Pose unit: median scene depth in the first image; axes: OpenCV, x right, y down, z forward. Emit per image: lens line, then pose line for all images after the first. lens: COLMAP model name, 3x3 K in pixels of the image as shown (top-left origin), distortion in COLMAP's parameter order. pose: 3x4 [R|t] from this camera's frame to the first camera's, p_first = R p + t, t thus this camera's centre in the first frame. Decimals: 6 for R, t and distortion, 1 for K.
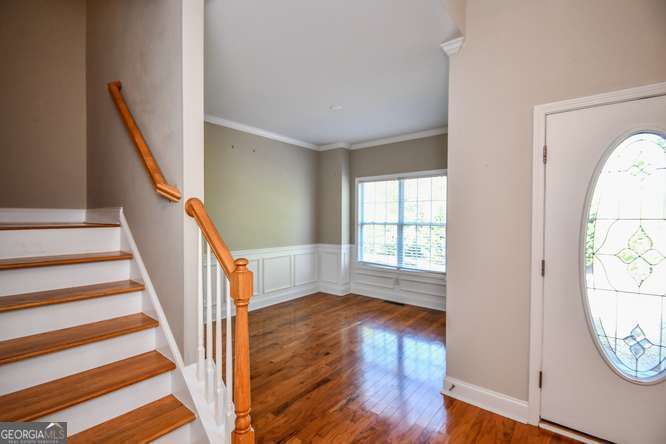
lens RADIAL K [[305.4, 0, 329.8], [0, 305.4, 220.8], [0, 0, 1]] dist [0.002365, -0.011533]
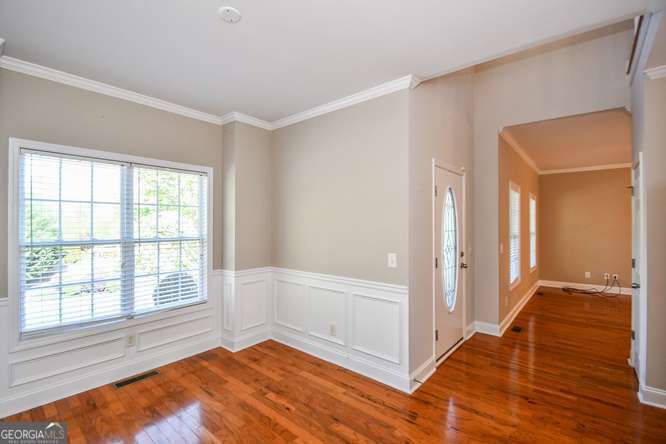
lens RADIAL K [[305.4, 0, 329.8], [0, 305.4, 220.8], [0, 0, 1]] dist [0.002365, -0.011533]
pose [[0.013914, 0.011945, 0.999832, -0.341140], [0.018387, 0.999757, -0.012200, -0.014355], [-0.999734, 0.018553, 0.013691, 0.586304]]
